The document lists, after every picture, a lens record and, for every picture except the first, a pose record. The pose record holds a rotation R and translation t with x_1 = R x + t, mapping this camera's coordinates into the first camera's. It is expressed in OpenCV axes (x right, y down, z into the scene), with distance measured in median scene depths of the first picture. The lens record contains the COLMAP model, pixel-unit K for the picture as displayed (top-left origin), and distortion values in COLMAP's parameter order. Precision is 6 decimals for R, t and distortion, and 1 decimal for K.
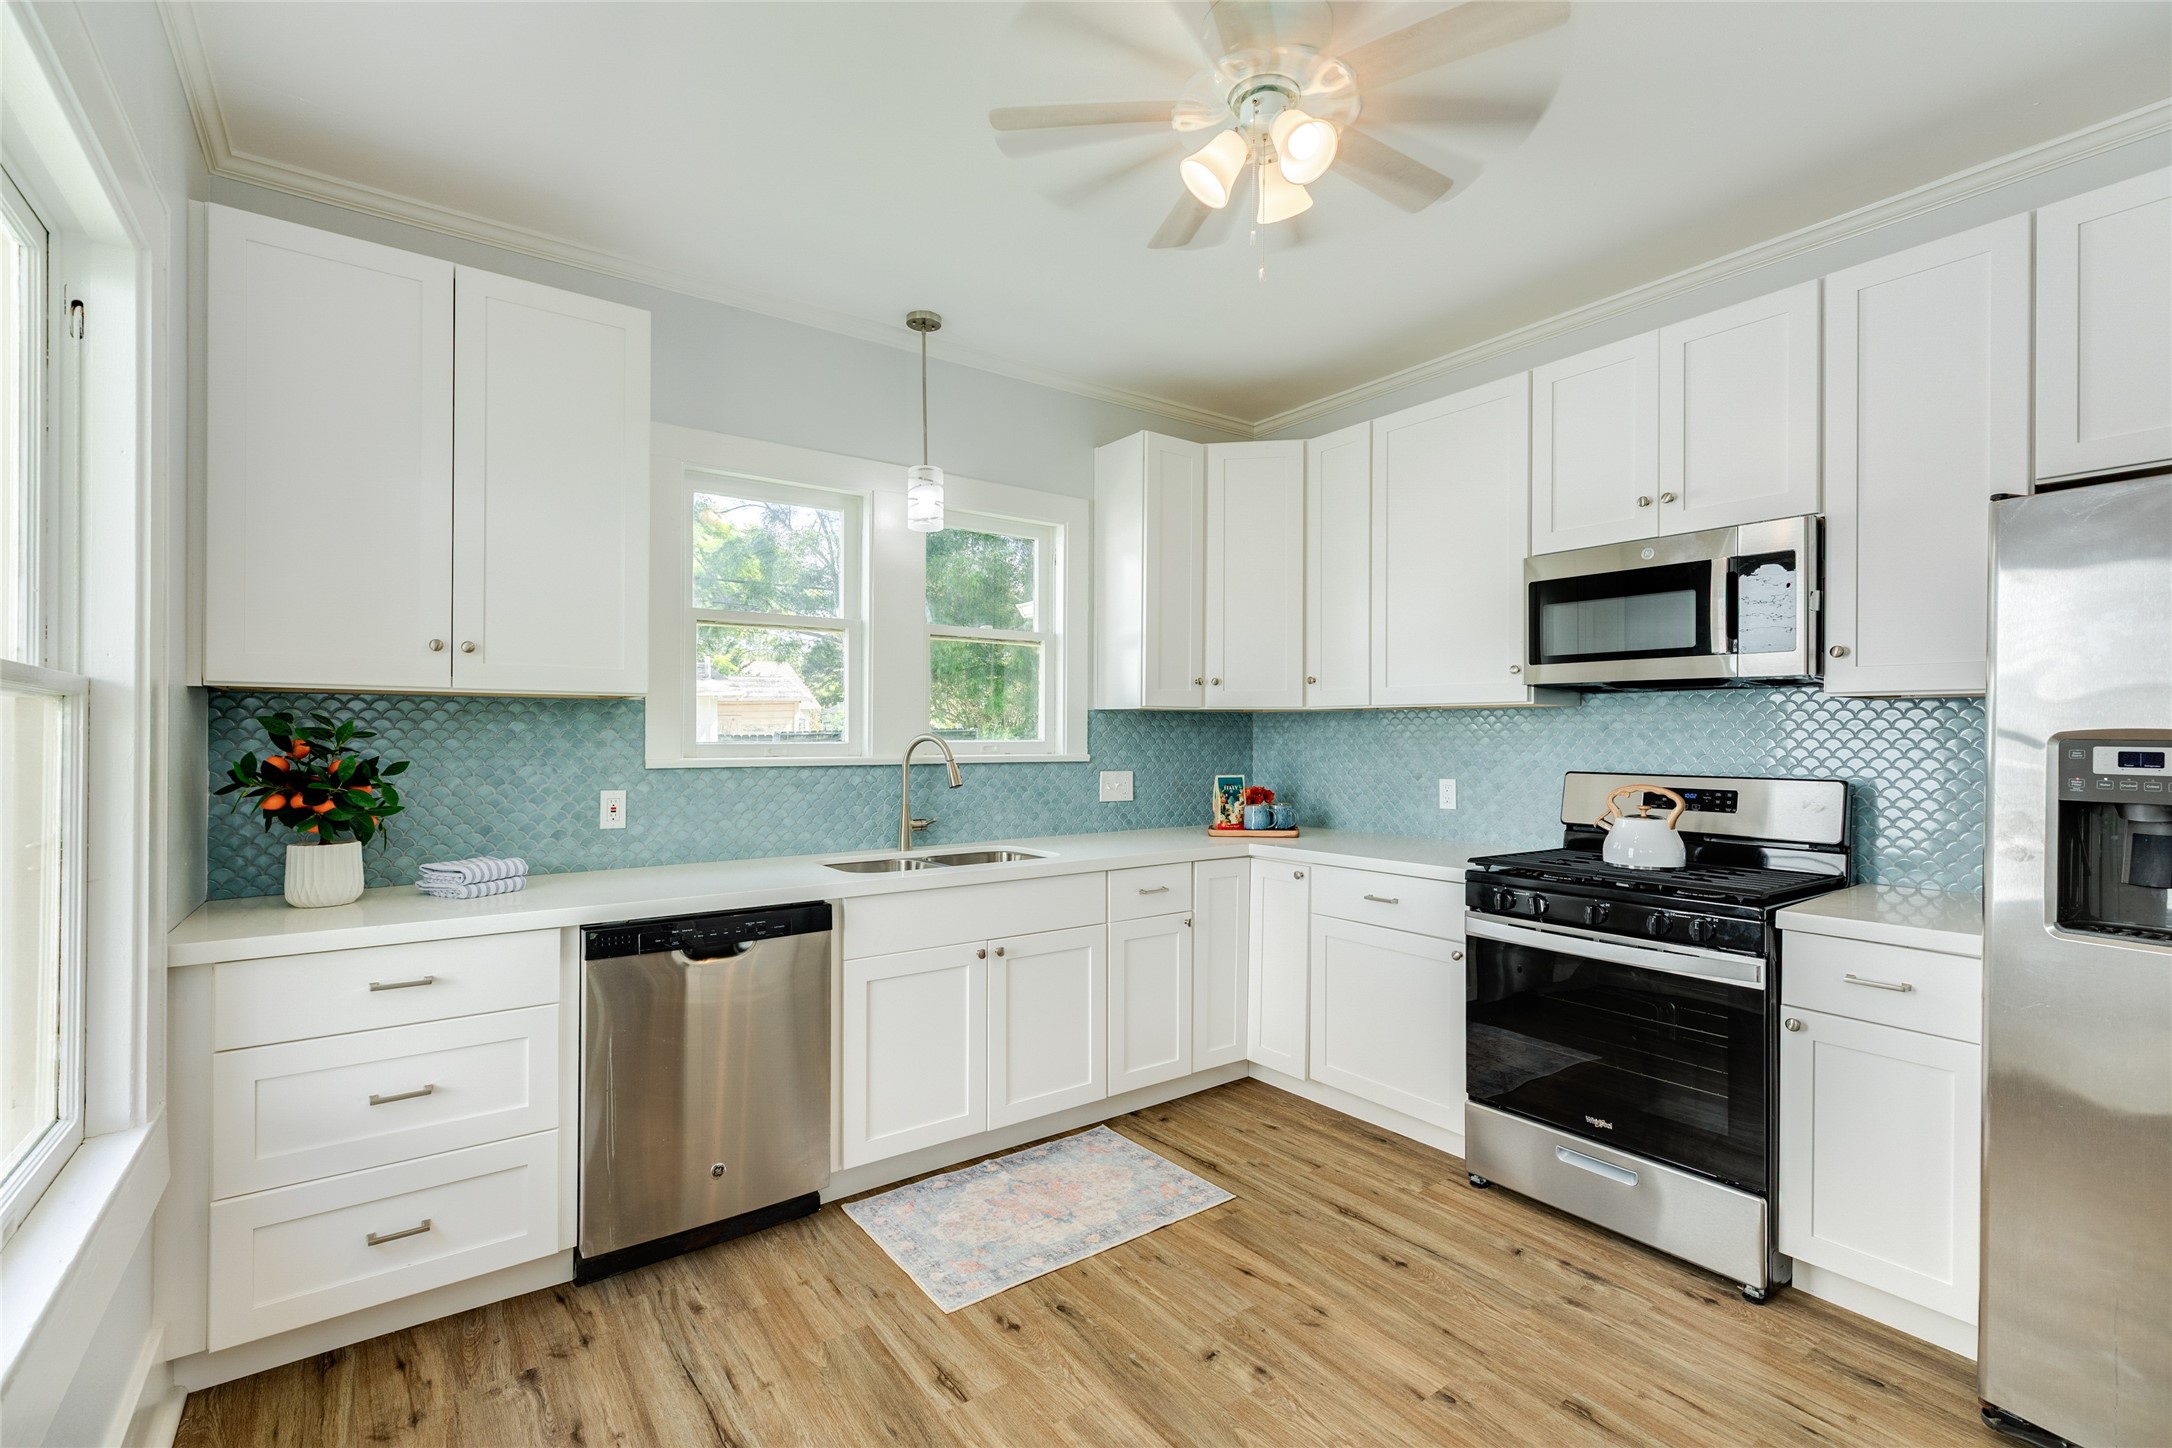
lens RADIAL K [[968.1, 0, 1082.1], [0, 968.1, 730.2], [0, 0, 1]] dist [0.000635, 0.000181]
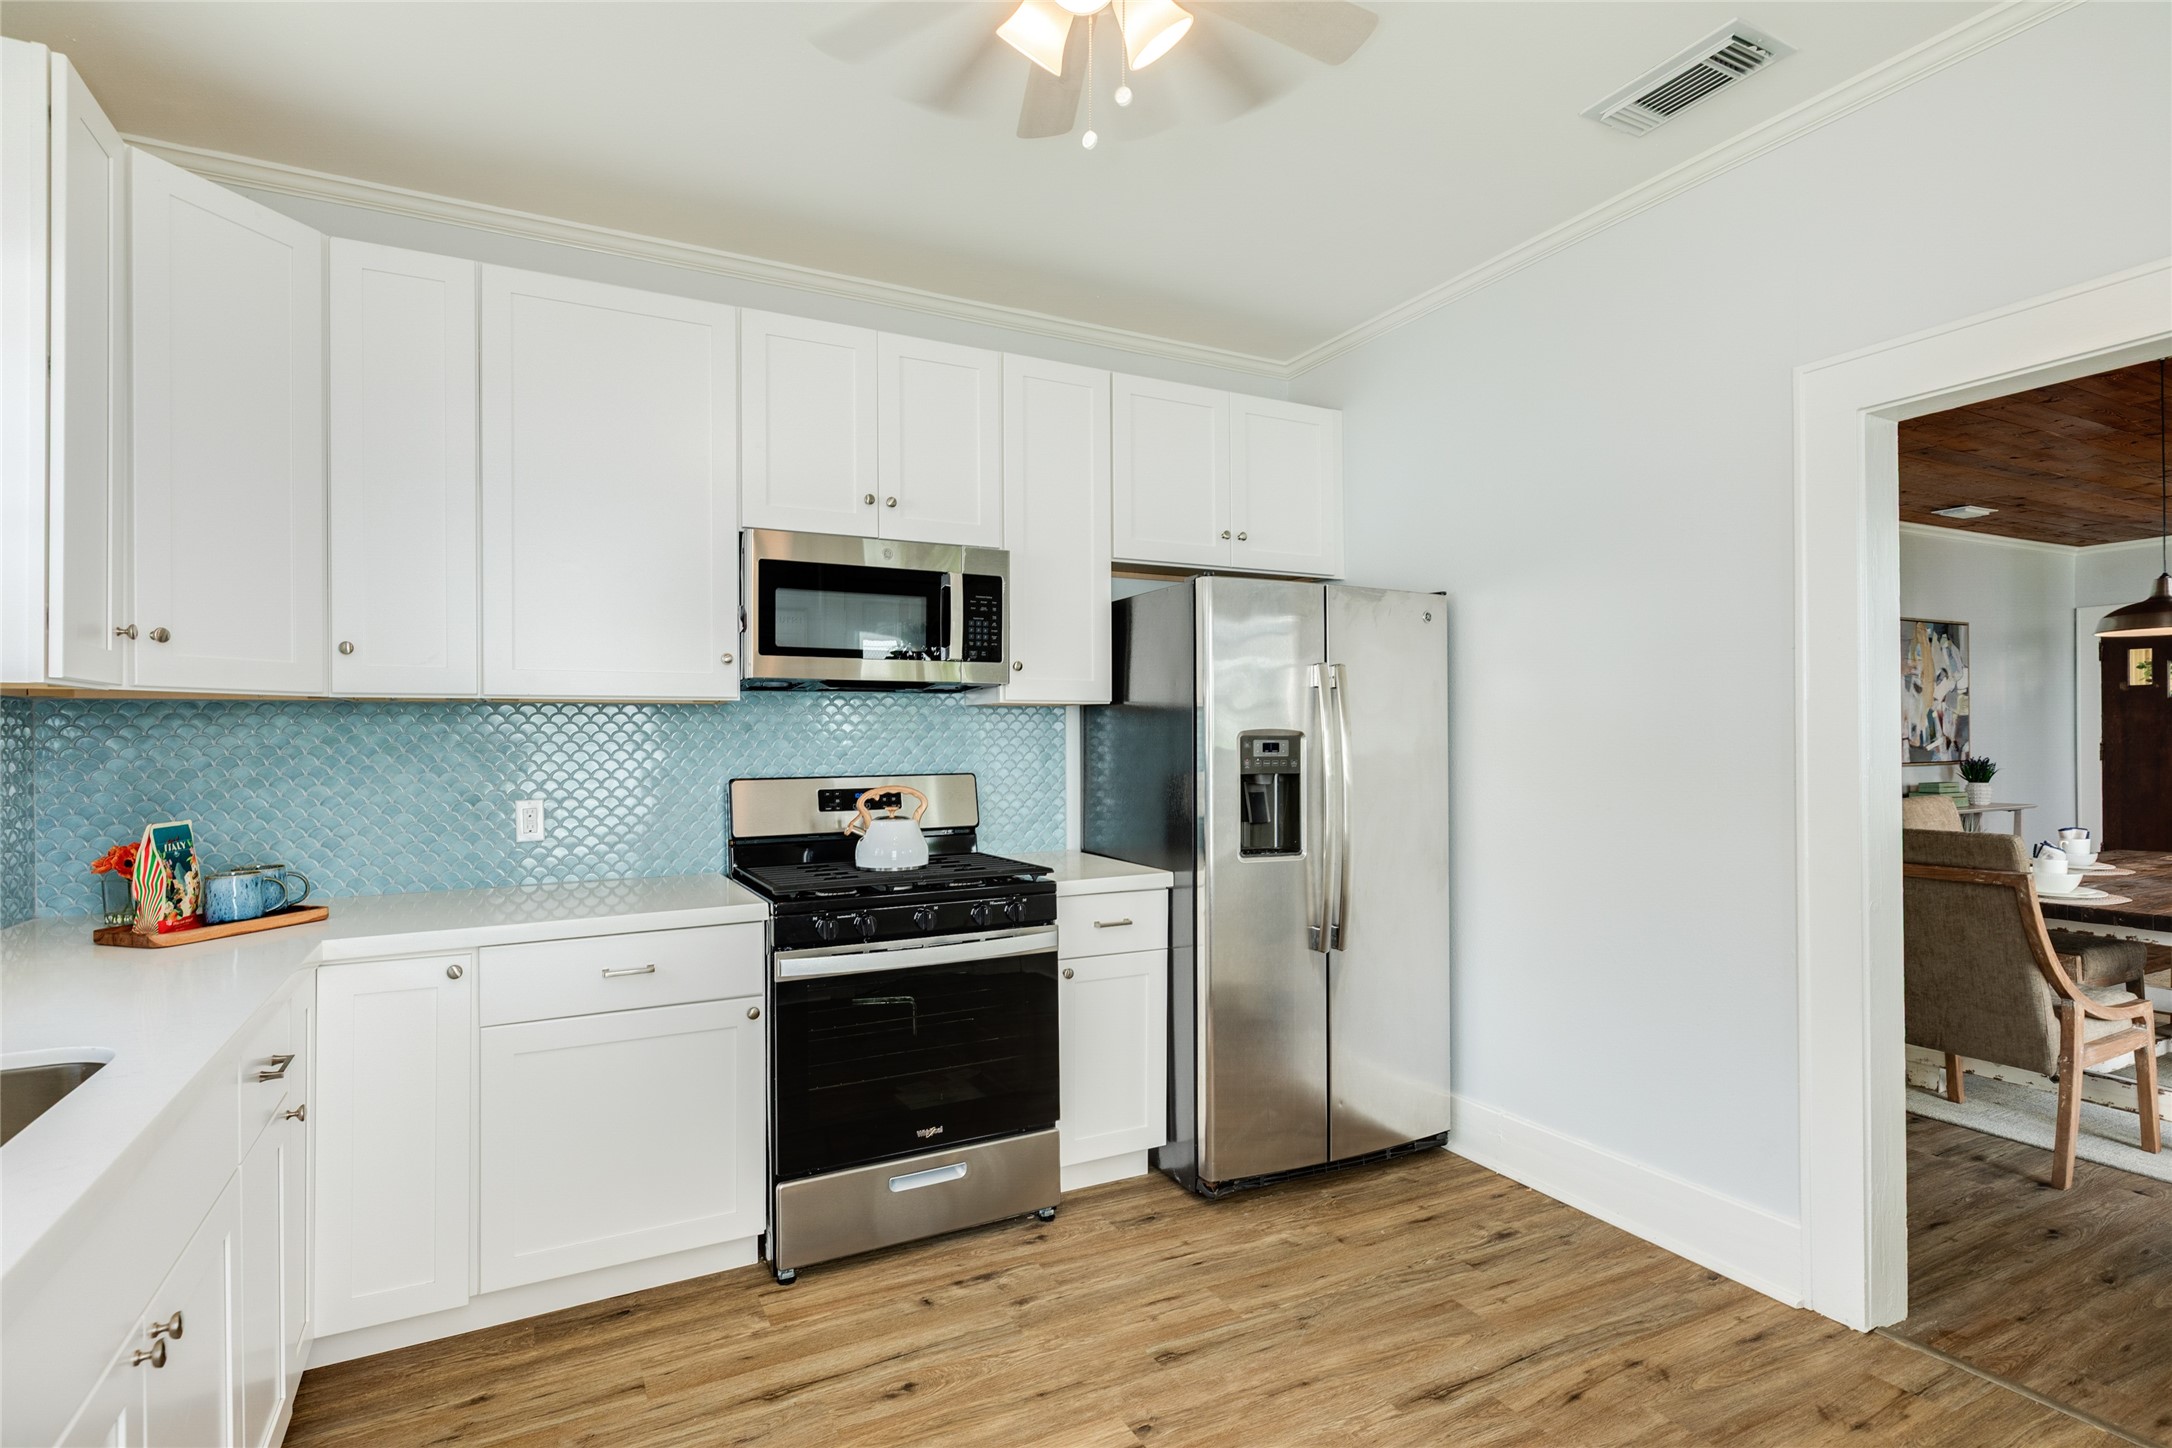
lens RADIAL K [[1069.1, 0, 1075.5], [0, 1069.1, 732.6], [0, 0, 1]] dist [-0.001164, 0.000025]
pose [[0.142553, -0.000226, 0.989787, -0.468766], [0.003913, 0.999992, -0.000335, 0.002600], [-0.989779, 0.003921, 0.142553, 0.636527]]
